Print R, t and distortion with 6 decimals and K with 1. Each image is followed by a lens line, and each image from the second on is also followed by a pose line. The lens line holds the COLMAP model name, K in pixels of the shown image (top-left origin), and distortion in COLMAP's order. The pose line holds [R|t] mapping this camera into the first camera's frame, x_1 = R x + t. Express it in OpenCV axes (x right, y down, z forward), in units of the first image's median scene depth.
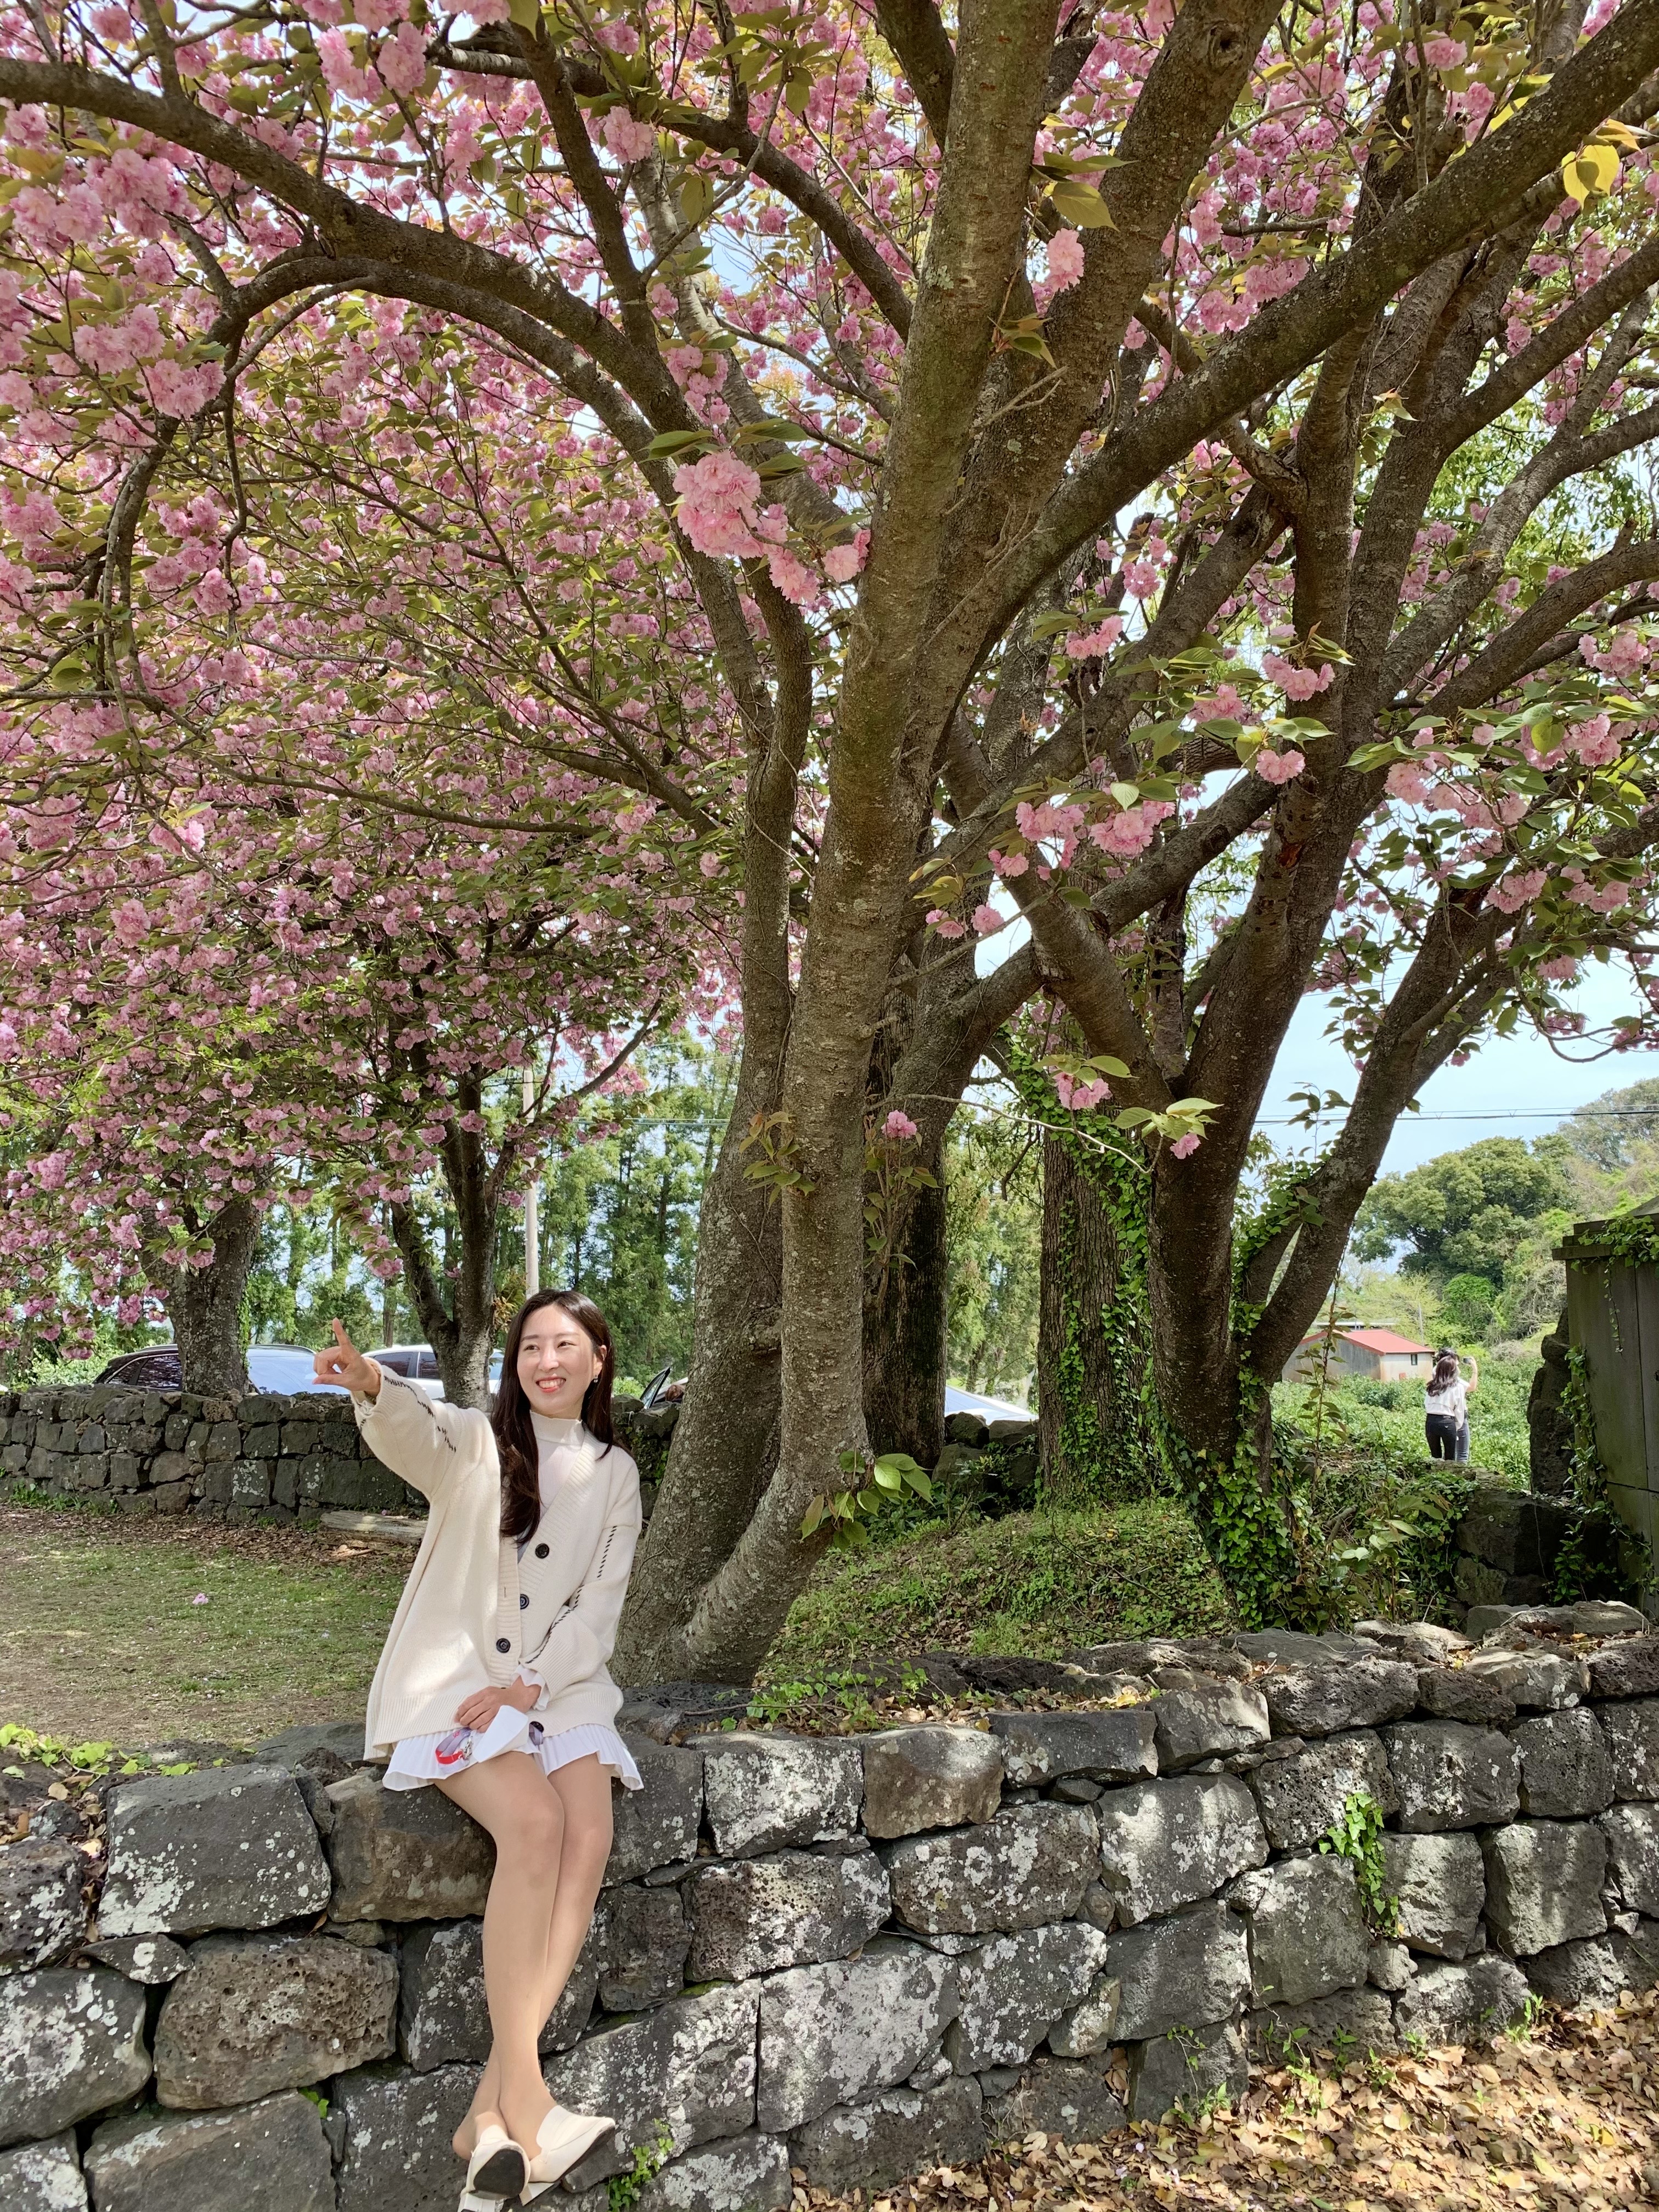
lens RADIAL K [[1665.2, 0, 842.7], [0, 1665.2, 1105.4], [0, 0, 1]] dist [0.052635, -0.068595]
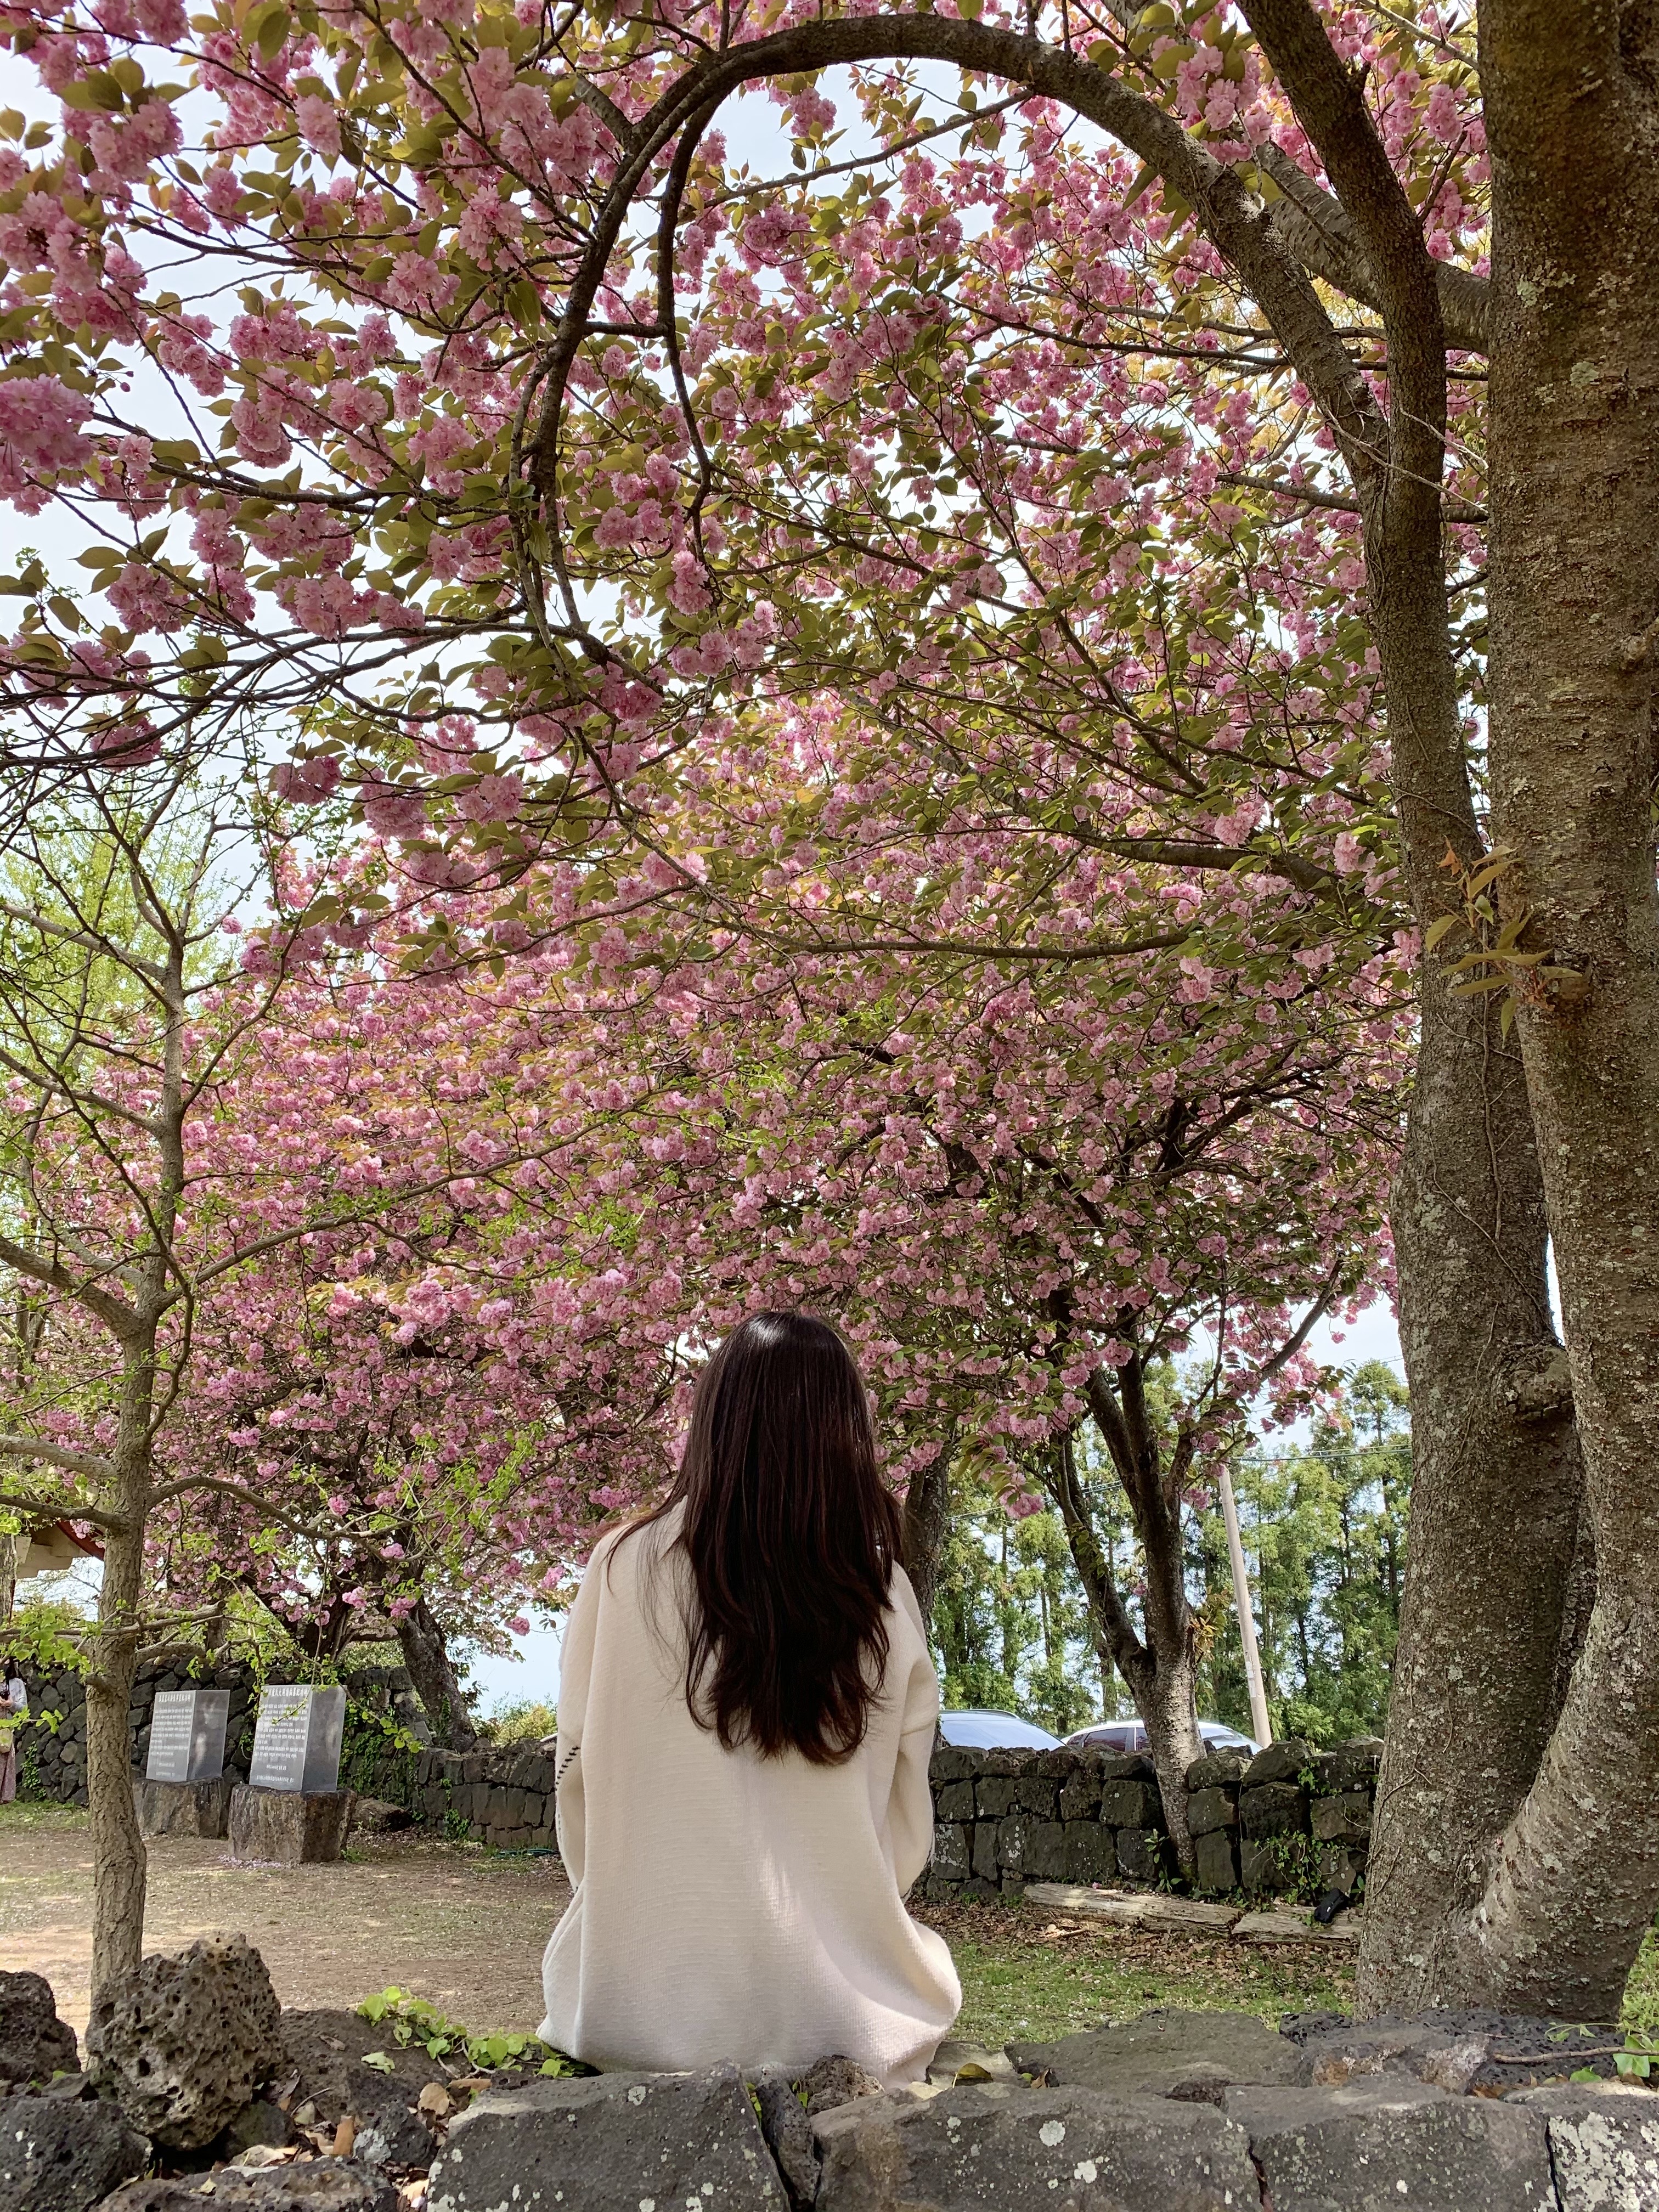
lens RADIAL K [[1665.2, 0, 842.7], [0, 1665.2, 1105.4], [0, 0, 1]] dist [0.052635, -0.068595]
pose [[0.914513, -0.159931, -0.371603, -0.010818], [0.072663, 0.968539, -0.238017, 0.054105], [0.397978, 0.190668, 0.897362, 0.111116]]
